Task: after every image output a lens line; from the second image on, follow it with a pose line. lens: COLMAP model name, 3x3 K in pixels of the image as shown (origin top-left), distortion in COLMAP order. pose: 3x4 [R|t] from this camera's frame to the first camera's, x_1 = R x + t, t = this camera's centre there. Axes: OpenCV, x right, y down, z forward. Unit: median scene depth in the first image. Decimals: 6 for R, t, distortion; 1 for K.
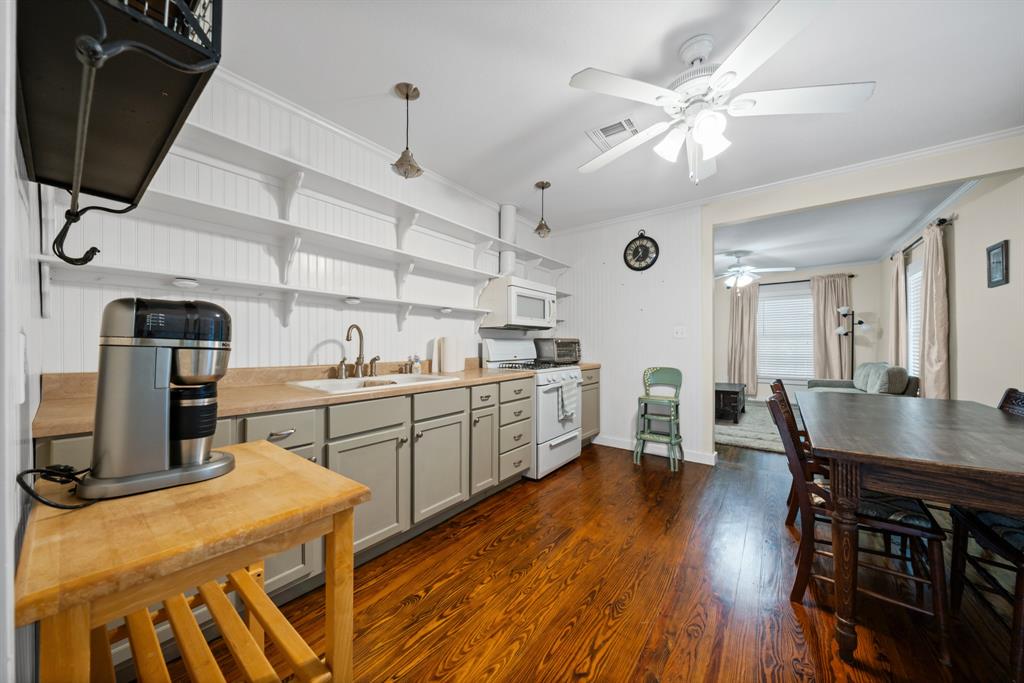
lens RADIAL K [[346.1, 0, 511.2], [0, 346.1, 343.6], [0, 0, 1]] dist [-0.006402, 0.000117]
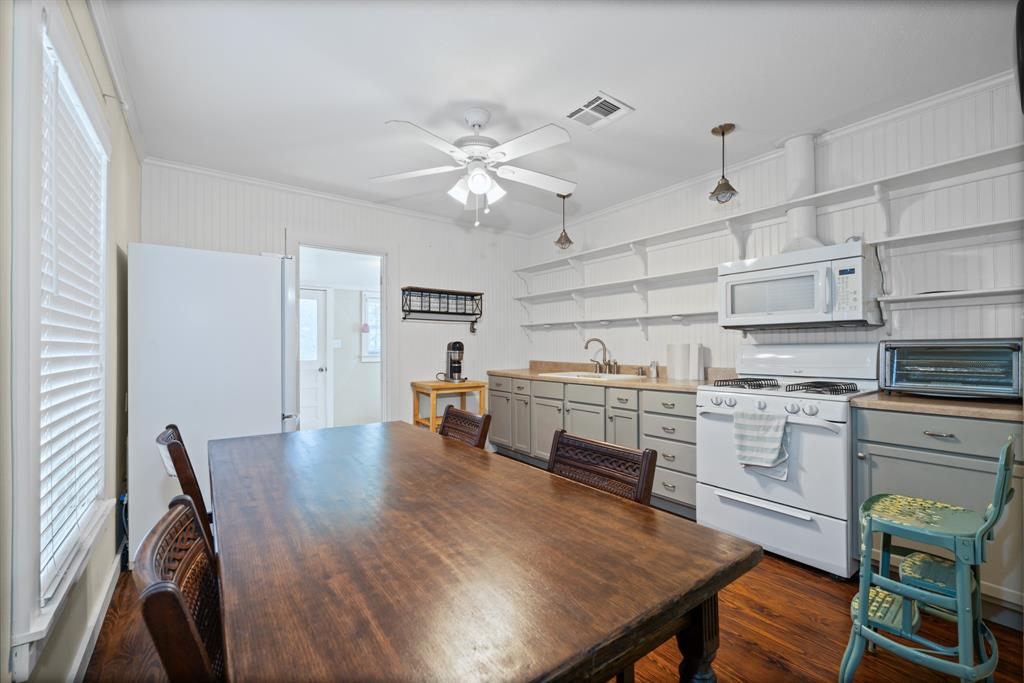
lens RADIAL K [[422.5, 0, 505.8], [0, 422.5, 344.2], [0, 0, 1]] dist [-0.015220, -0.000174]
pose [[-0.281803, -0.007946, -0.959439, 1.278715], [0.006352, 0.999928, -0.010146, -0.010524], [0.959451, -0.008953, -0.281732, 0.989104]]
